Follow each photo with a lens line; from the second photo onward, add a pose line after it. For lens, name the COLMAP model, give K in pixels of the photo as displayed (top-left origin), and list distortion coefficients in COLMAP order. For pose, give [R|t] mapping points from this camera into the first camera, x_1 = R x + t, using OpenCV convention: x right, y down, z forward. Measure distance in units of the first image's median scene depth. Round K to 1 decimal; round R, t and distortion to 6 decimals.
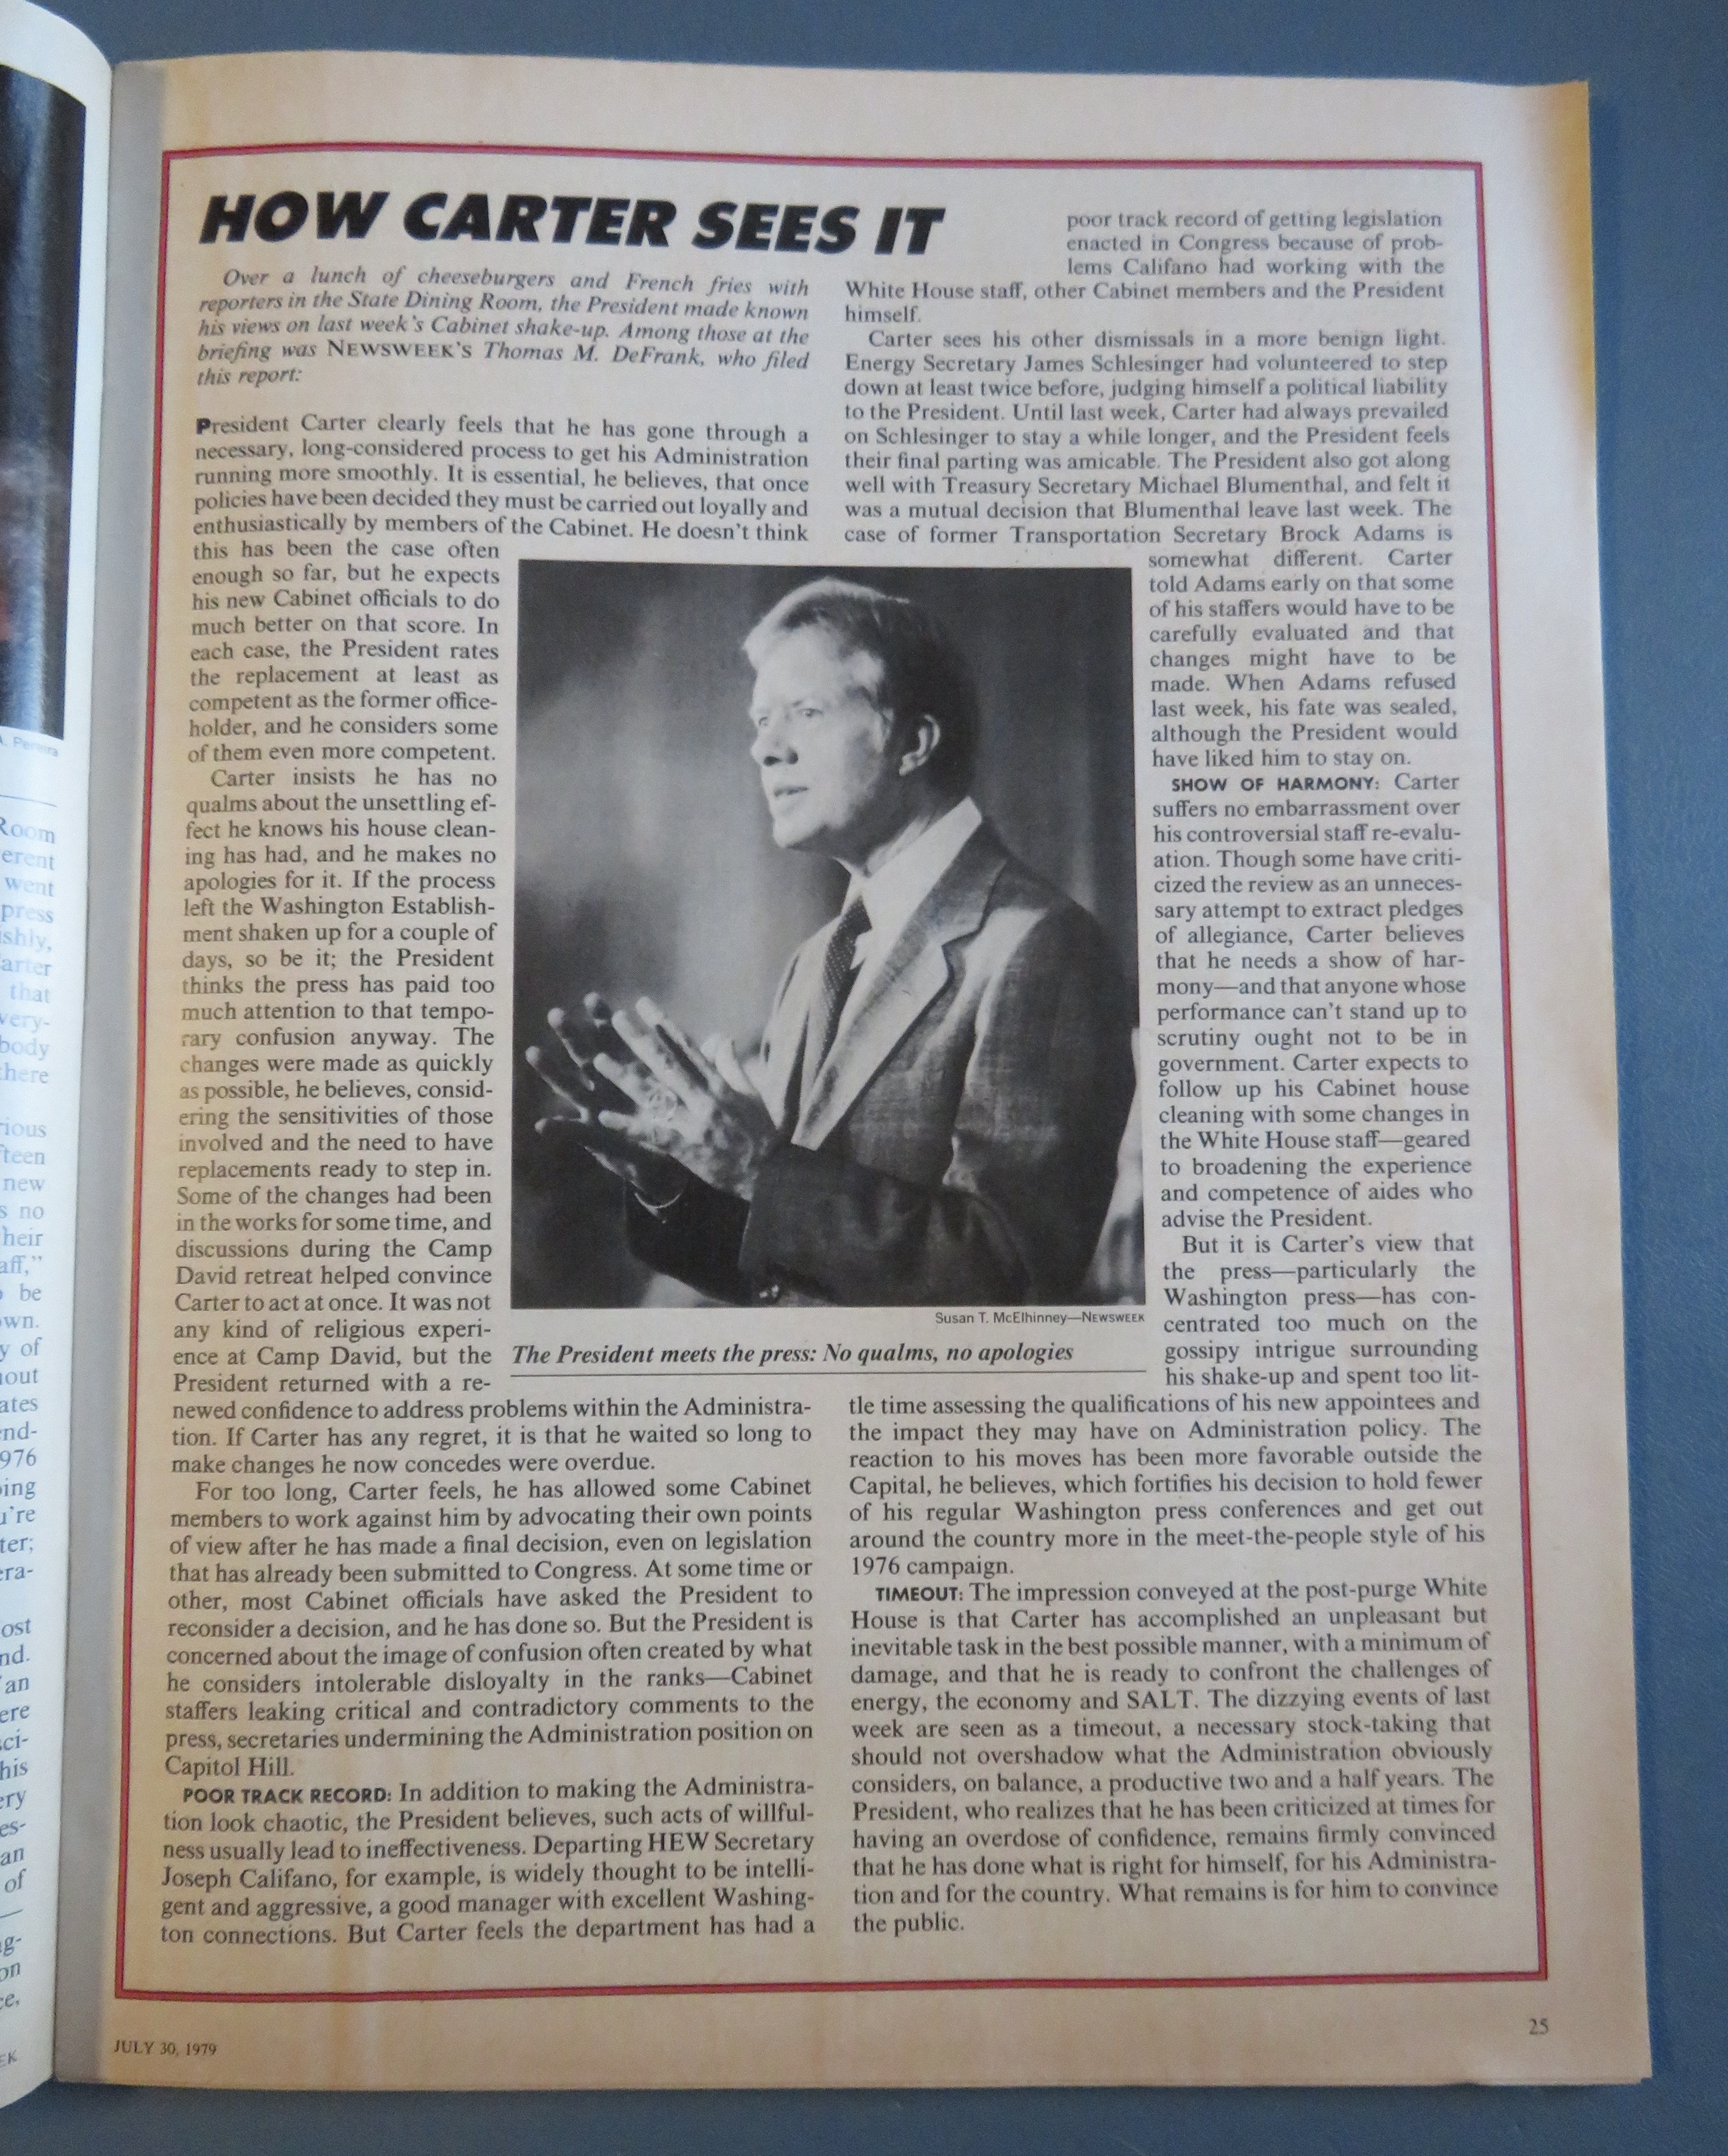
lens RADIAL K [[879.0, 0, 864.0], [0, 879.0, 1078.1], [0, 0, 1]] dist [-0.003173, 0.000124]
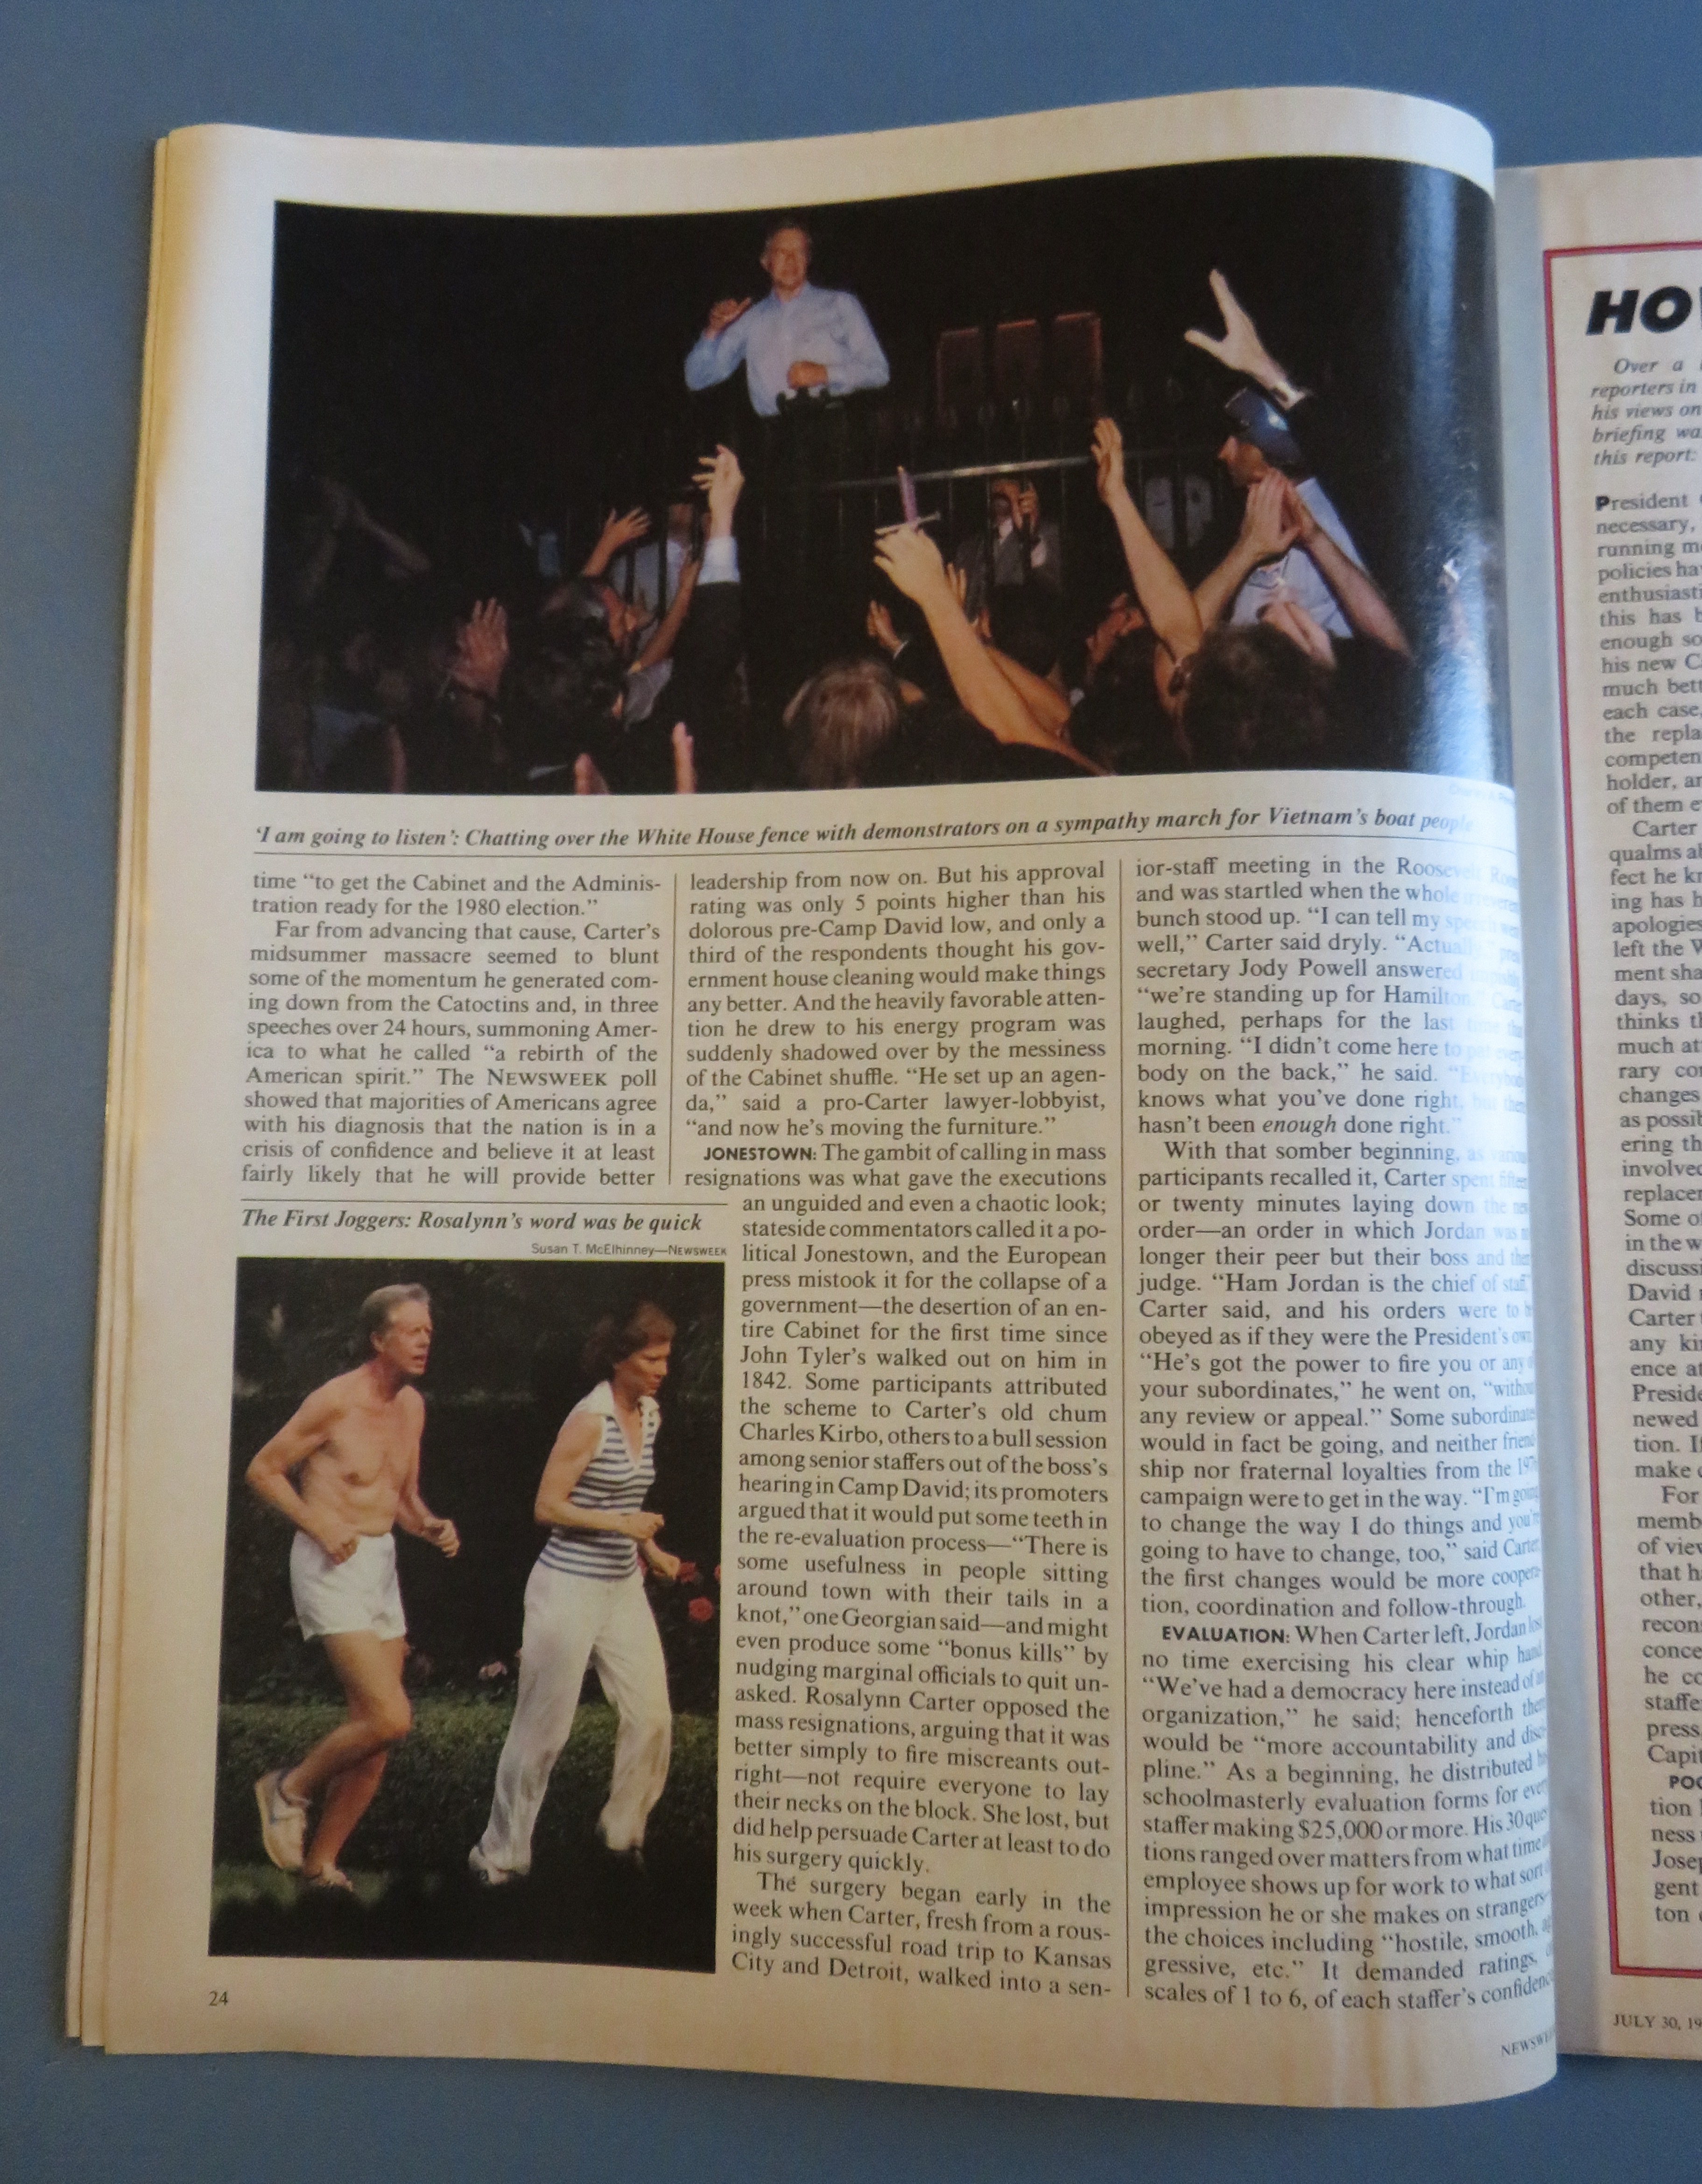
lens RADIAL K [[874.0, 0, 851.3], [0, 874.0, 1091.9], [0, 0, 1]] dist [-0.002384, -0.000183]
pose [[0.999755, -0.001301, -0.022082, -1.686524], [0.001047, 0.999933, -0.011531, -0.008061], [0.022096, 0.011505, 0.999690, -0.085715]]
